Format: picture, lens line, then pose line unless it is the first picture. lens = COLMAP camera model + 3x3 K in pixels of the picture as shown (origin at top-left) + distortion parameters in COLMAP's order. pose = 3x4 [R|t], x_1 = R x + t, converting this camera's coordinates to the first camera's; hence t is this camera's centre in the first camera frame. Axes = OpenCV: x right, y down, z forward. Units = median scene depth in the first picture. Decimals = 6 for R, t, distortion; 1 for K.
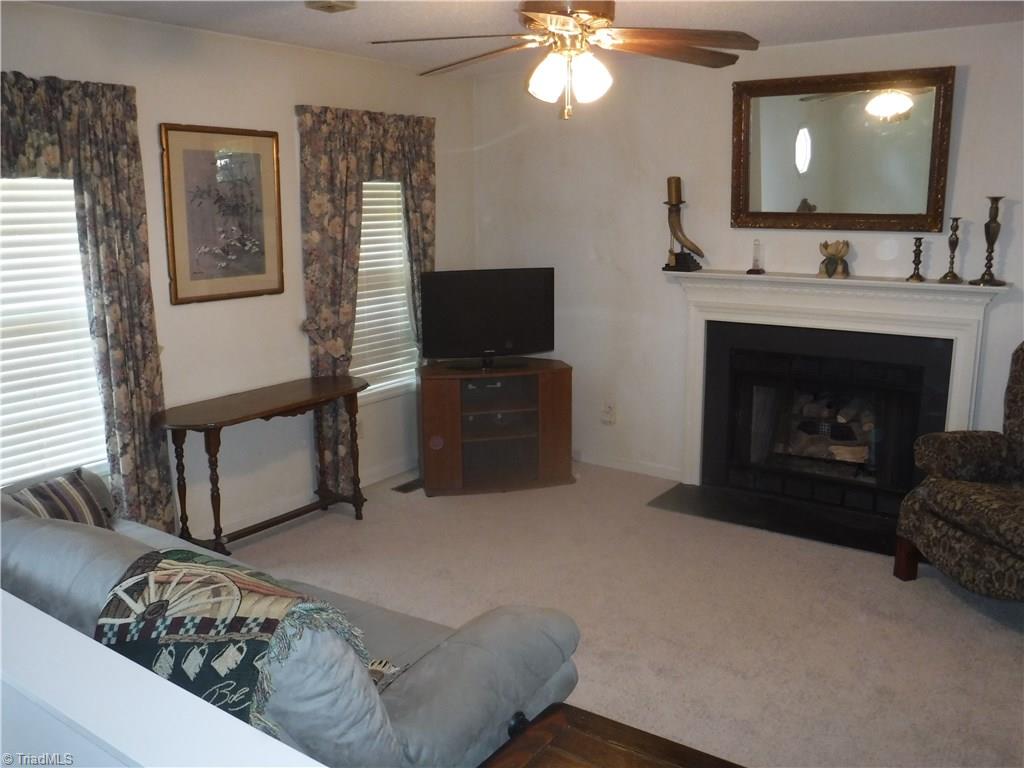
lens RADIAL K [[881.7, 0, 511.5], [0, 881.7, 383.6], [0, 0, 1]] dist [-0.018361, -0.003574]
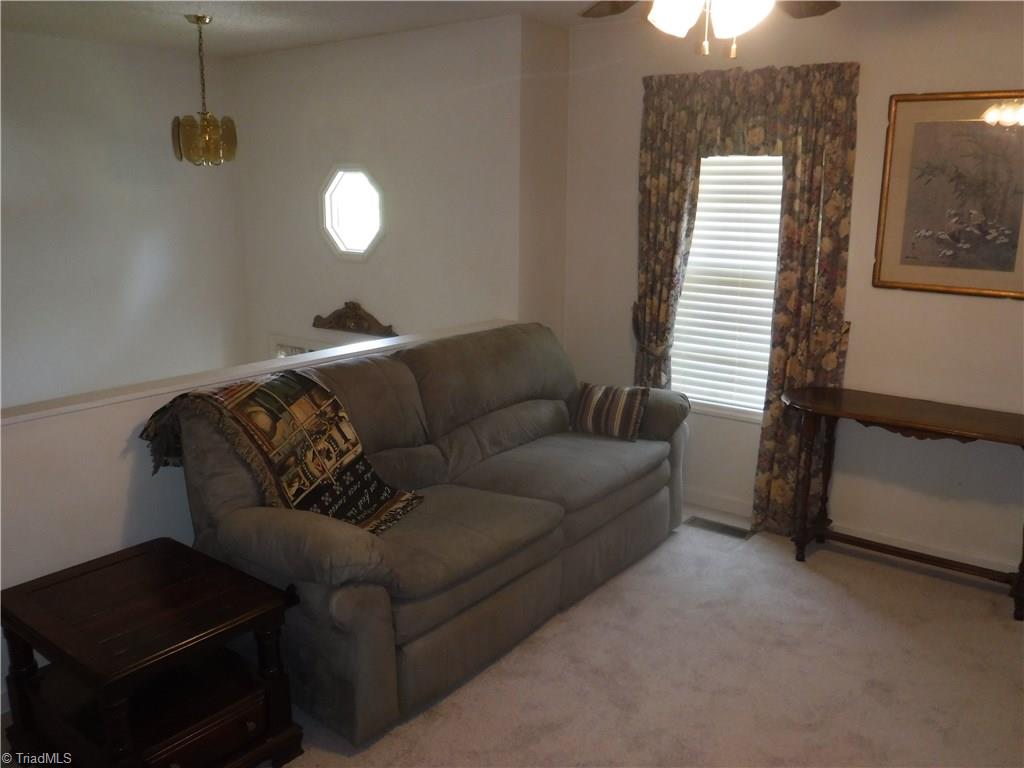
lens RADIAL K [[881.7, 0, 512.2], [0, 881.7, 382.0], [0, 0, 1]] dist [-0.018361, -0.003574]
pose [[-0.048144, 0.236164, -0.970520, 0.584912], [-0.209874, 0.947564, 0.240989, -0.138815], [0.976542, 0.215290, 0.003945, 0.633502]]
